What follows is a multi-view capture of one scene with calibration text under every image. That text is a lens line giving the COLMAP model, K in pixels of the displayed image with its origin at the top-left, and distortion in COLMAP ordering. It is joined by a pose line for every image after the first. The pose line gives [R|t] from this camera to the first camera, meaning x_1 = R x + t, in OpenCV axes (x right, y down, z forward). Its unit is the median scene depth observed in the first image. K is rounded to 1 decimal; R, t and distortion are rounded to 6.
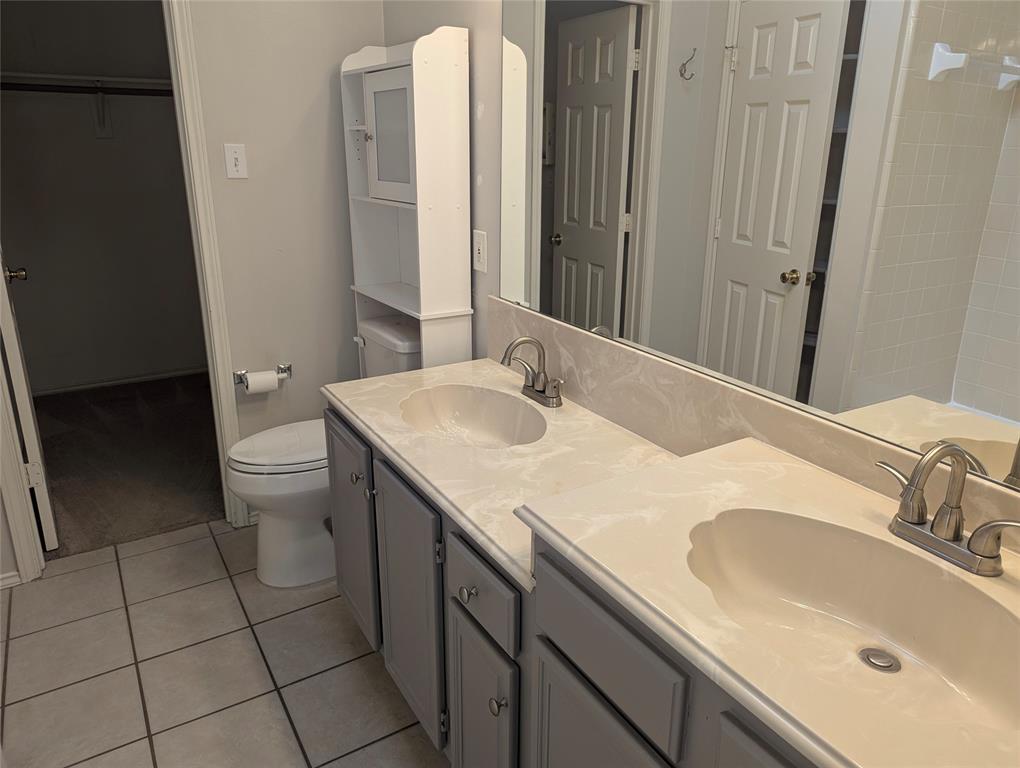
lens RADIAL K [[733.2, 0, 520.0], [0, 733.2, 371.2], [0, 0, 1]] dist [0.026649, -0.007403]
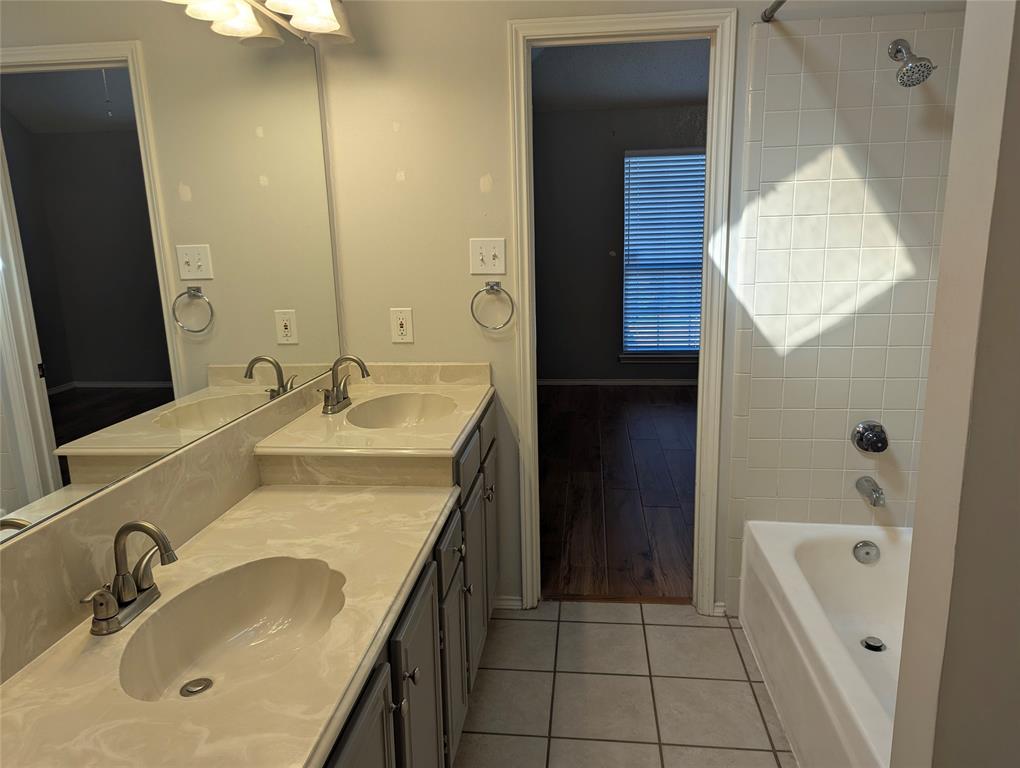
lens RADIAL K [[725.5, 0, 507.6], [0, 725.5, 386.2], [0, 0, 1]] dist [0.061645, -0.054989]
pose [[-0.784566, -0.118241, 0.608667, -0.742436], [0.208581, 0.874110, 0.438664, -0.432102], [-0.583910, 0.471117, -0.661134, 1.364329]]
